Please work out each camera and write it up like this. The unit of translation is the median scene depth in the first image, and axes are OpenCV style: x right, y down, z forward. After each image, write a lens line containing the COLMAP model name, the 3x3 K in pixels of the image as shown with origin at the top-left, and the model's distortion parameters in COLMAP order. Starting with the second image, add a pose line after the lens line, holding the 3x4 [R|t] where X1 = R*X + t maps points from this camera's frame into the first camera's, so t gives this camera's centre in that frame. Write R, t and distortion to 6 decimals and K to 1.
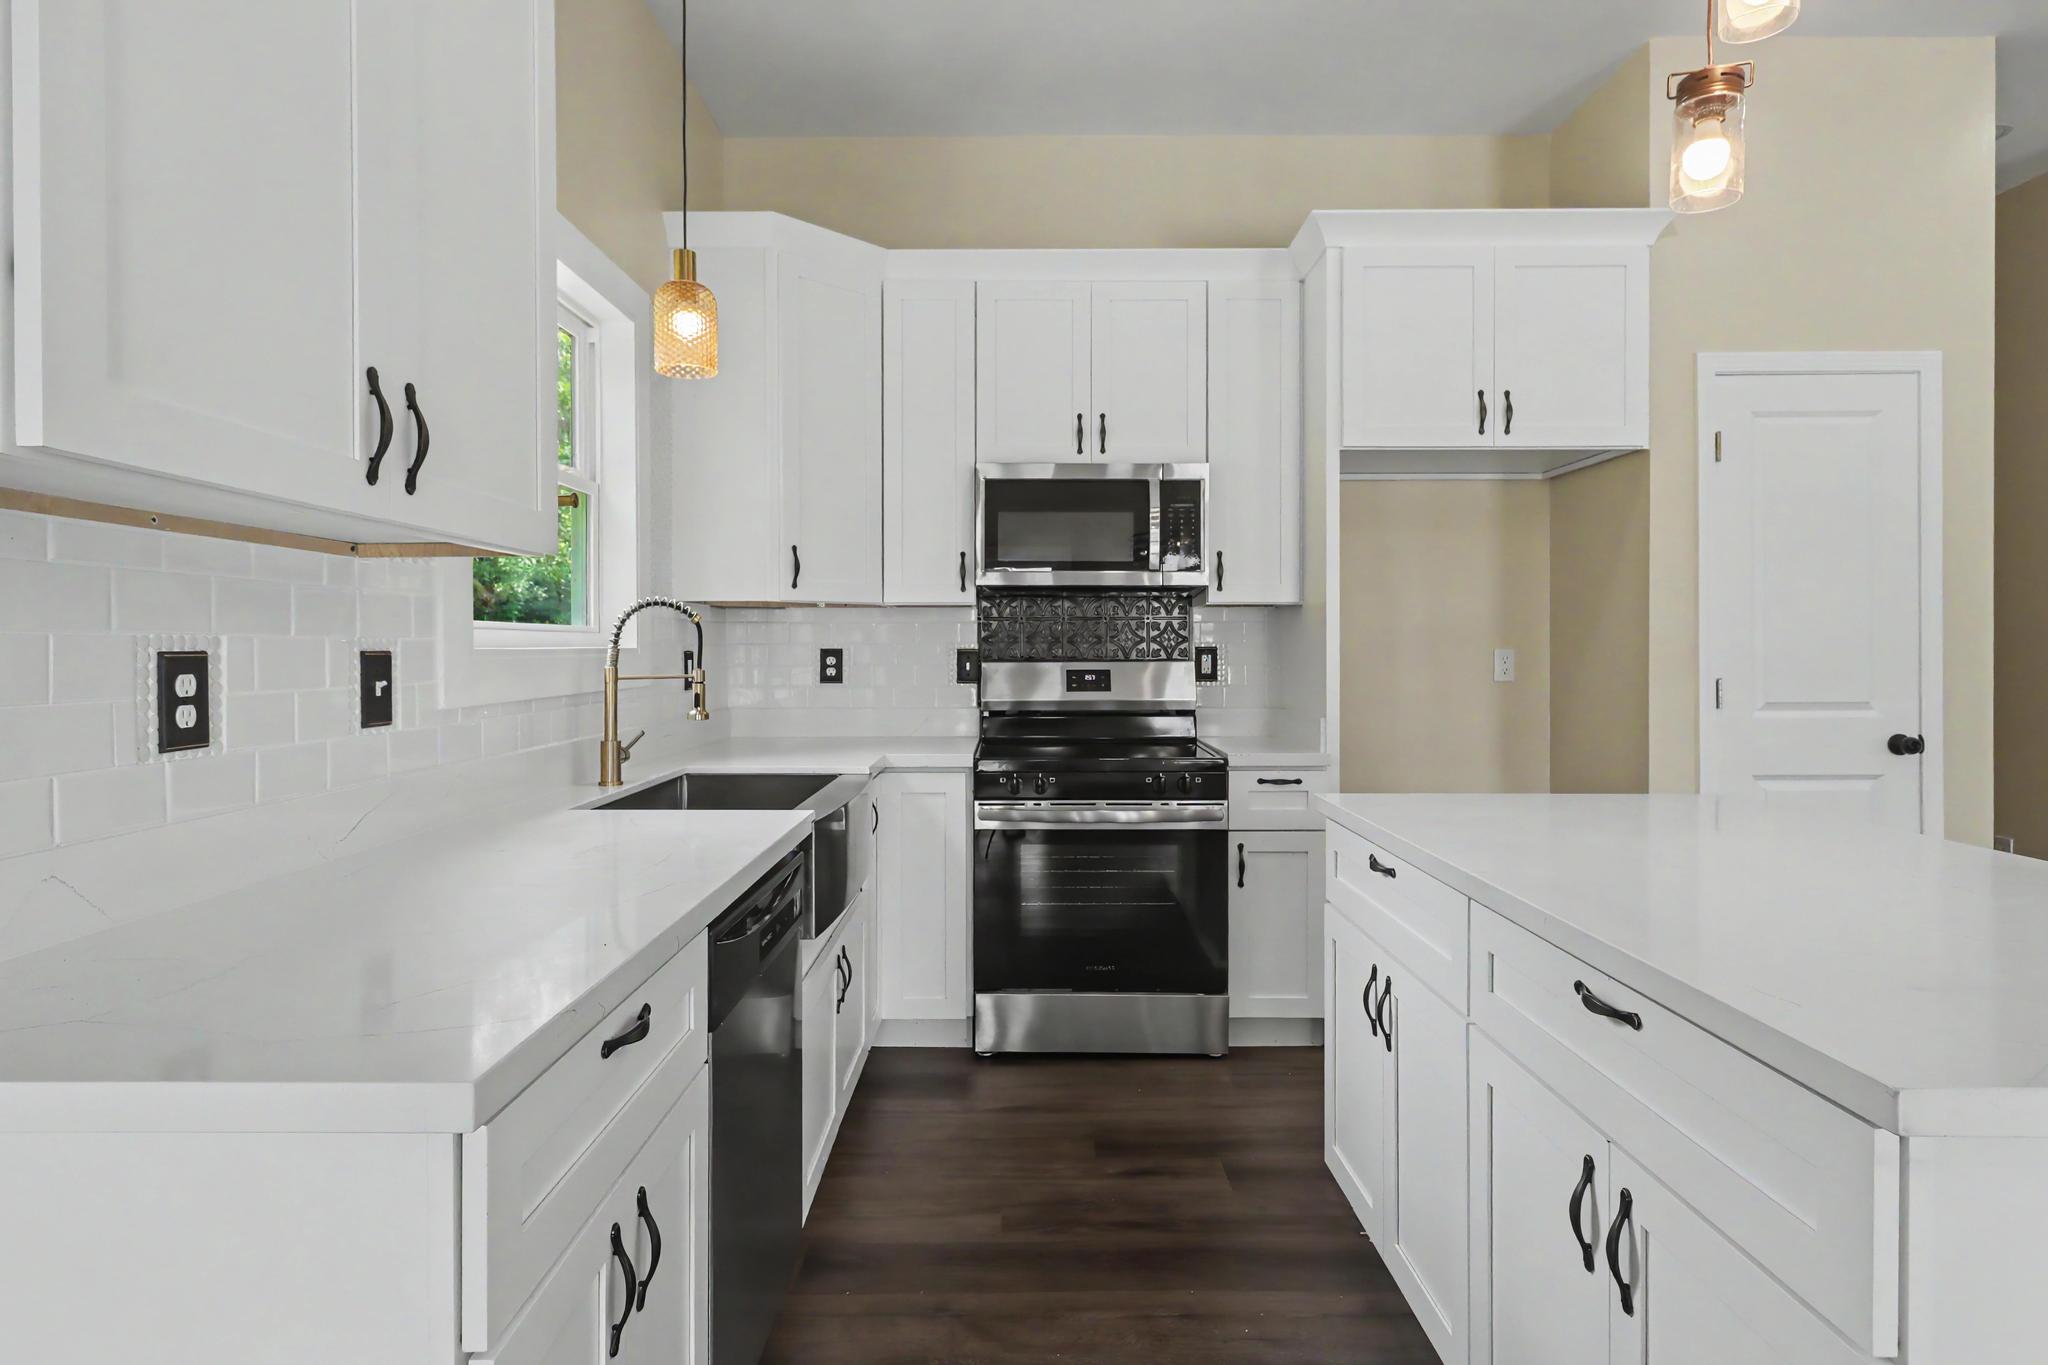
lens RADIAL K [[1073.7, 0, 1009.9], [0, 1073.7, 649.0], [0, 0, 1]] dist [-0.000443, 0.000147]
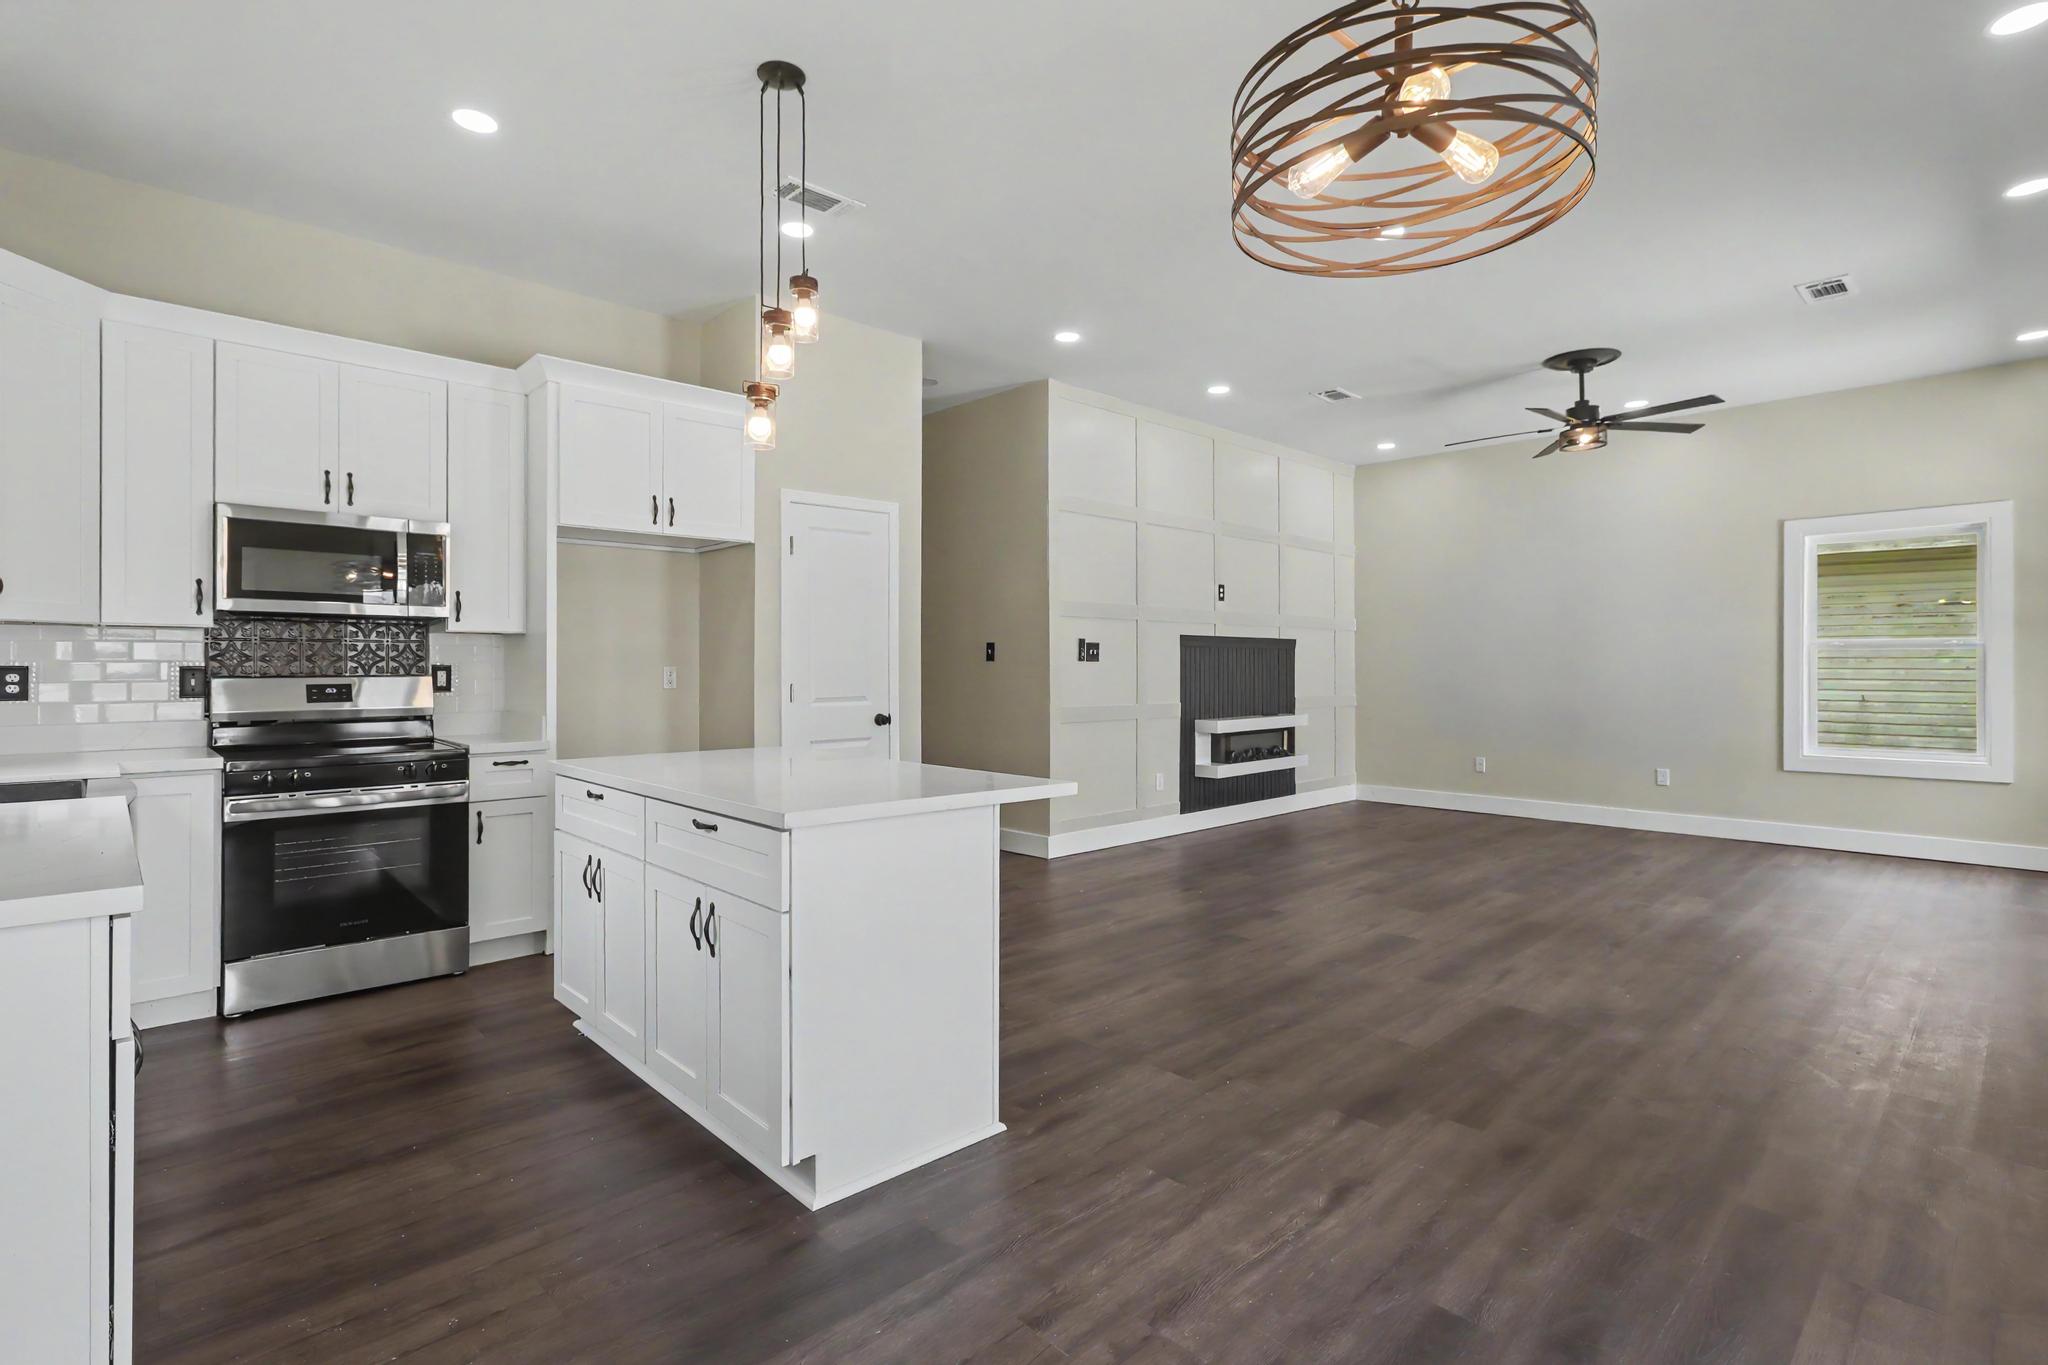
lens RADIAL K [[974.5, 0, 1006.7], [0, 974.5, 661.7], [0, 0, 1]] dist [-0.000400, 0.010217]
pose [[0.727050, 0.003460, 0.686575, -0.136869], [0.000878, 0.999982, -0.005970, 0.002033], [-0.686583, 0.004943, 0.727034, -0.324583]]
